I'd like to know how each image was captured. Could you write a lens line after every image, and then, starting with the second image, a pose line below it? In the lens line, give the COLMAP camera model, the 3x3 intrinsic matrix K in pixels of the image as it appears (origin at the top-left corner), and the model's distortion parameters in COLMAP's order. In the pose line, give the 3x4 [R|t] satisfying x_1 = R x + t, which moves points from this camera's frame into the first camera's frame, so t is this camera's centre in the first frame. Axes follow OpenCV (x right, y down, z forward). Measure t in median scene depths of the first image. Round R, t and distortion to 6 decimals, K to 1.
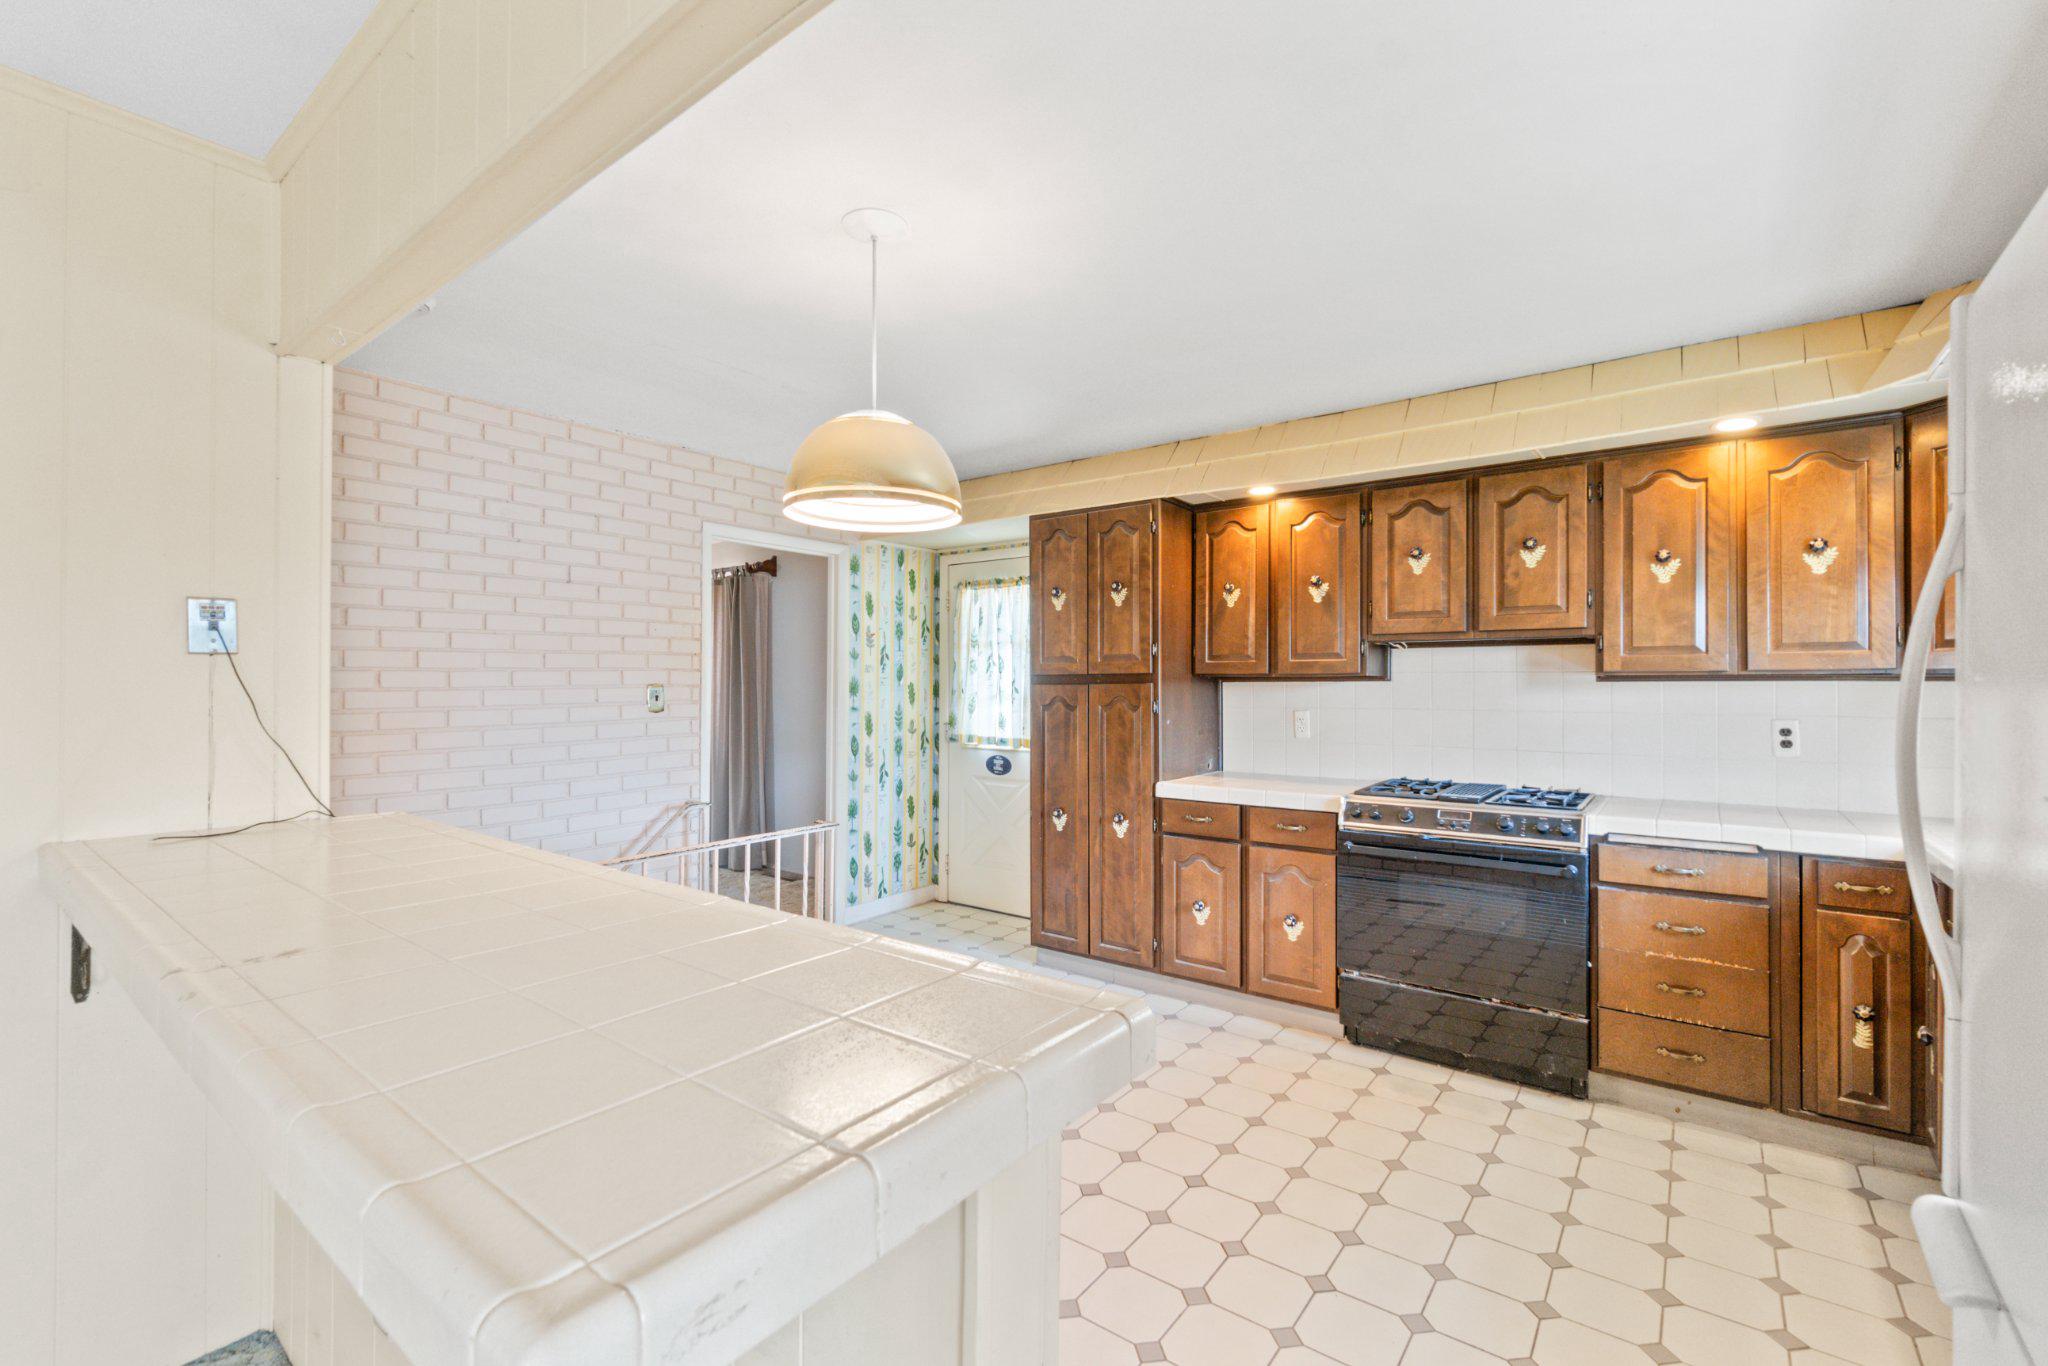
lens RADIAL K [[888.2, 0, 1010.7], [0, 888.2, 683.9], [0, 0, 1]] dist [-0.000093, -0.000005]
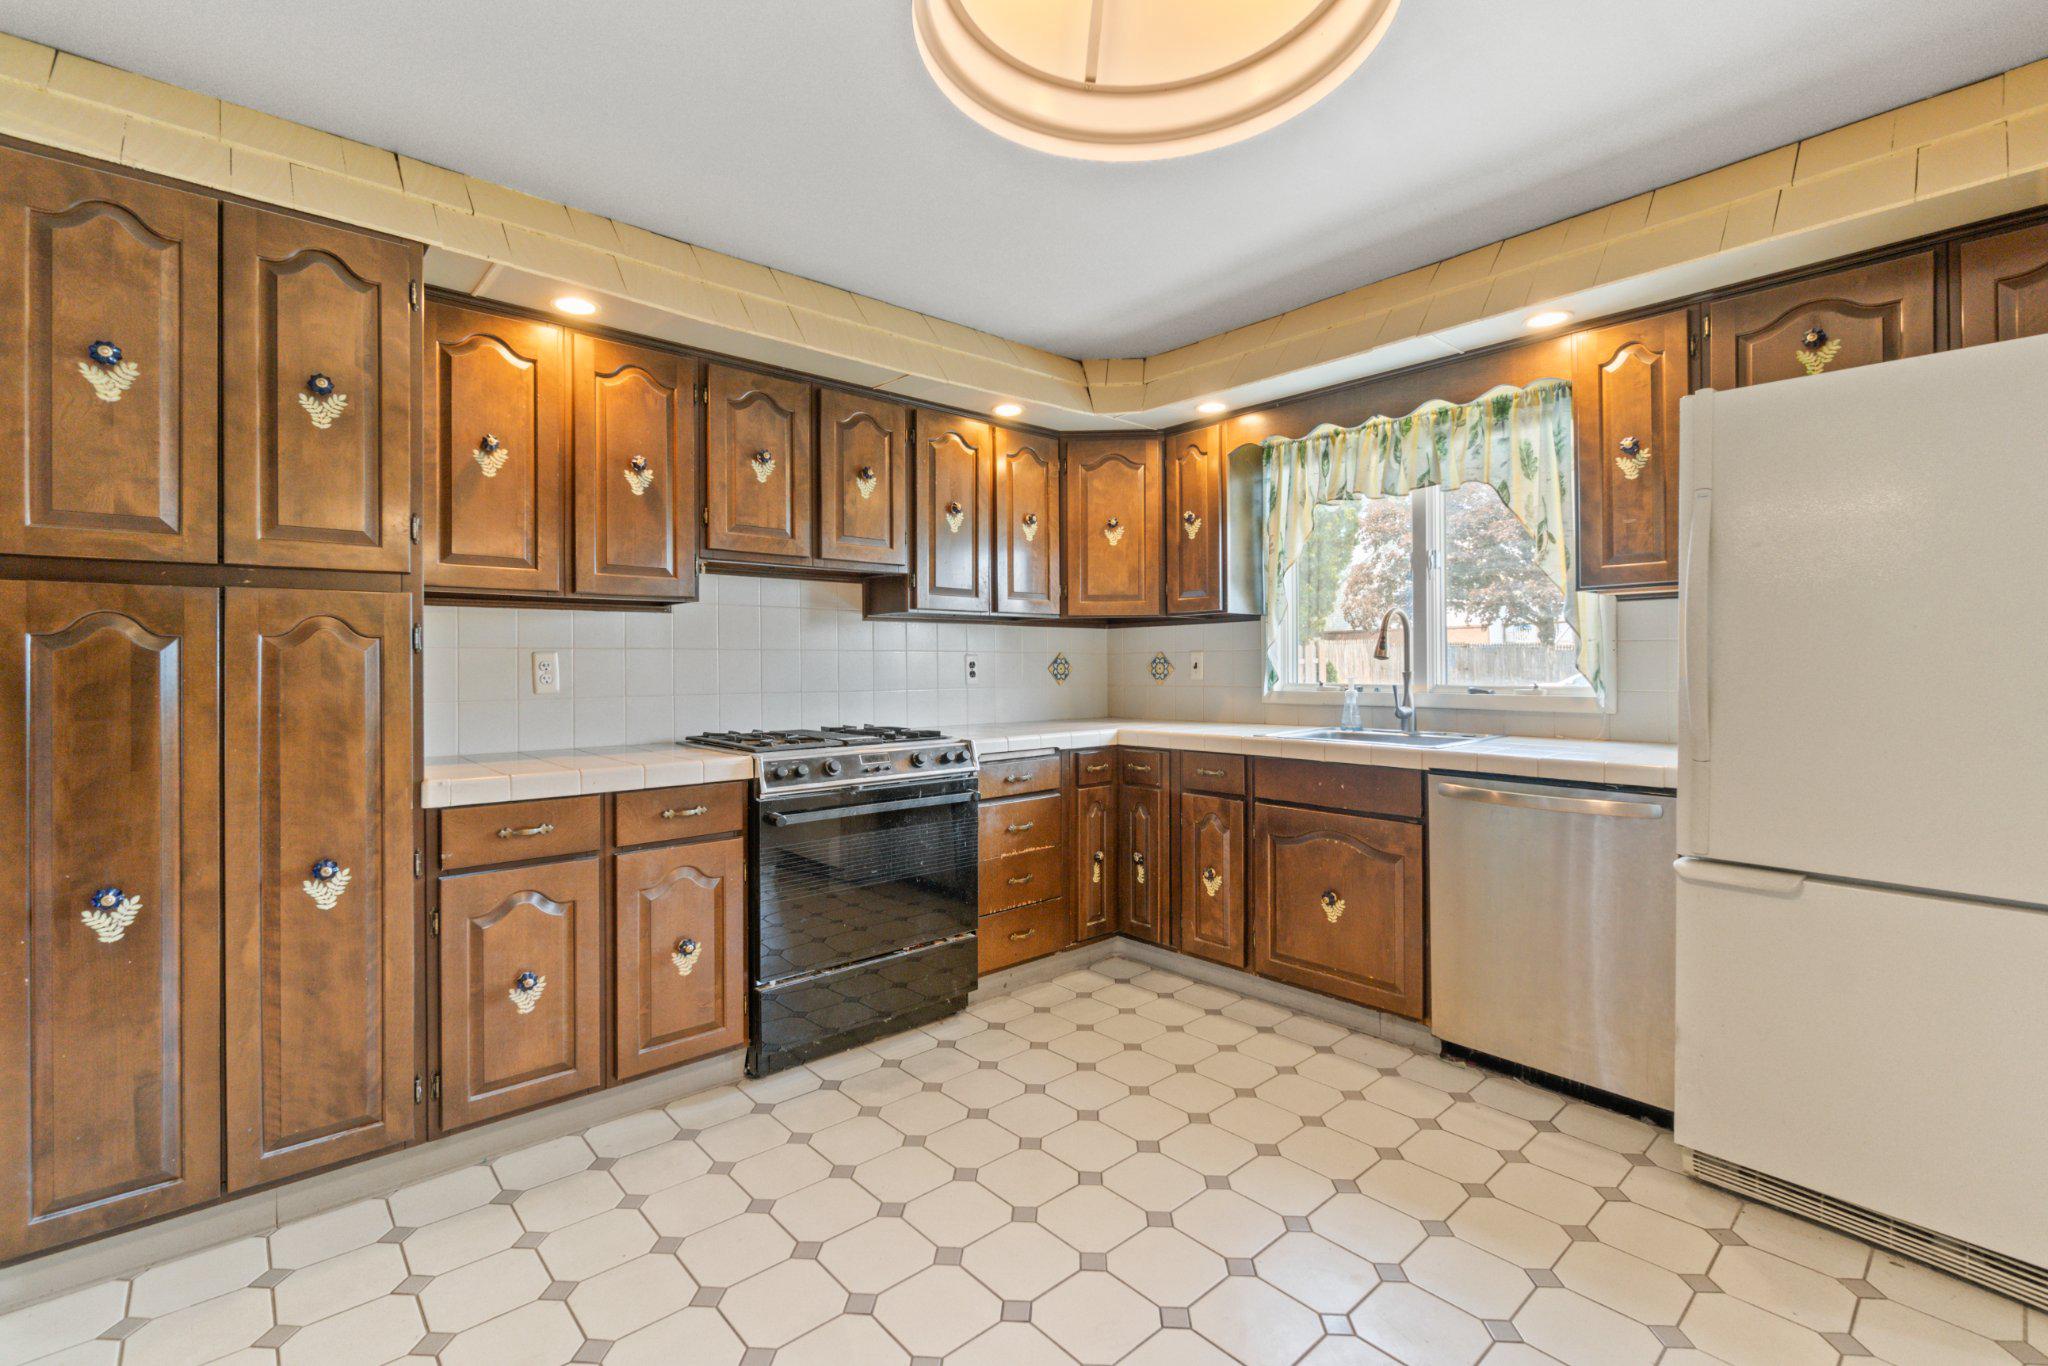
lens RADIAL K [[908.5, 0, 1021.3], [0, 908.5, 661.3], [0, 0, 1]] dist [-0.001795, -0.000341]
pose [[0.178824, 0.001461, 0.983880, -0.328089], [0.003097, 0.999993, -0.002047, 0.045558], [-0.983876, 0.003413, 0.178818, 0.603229]]
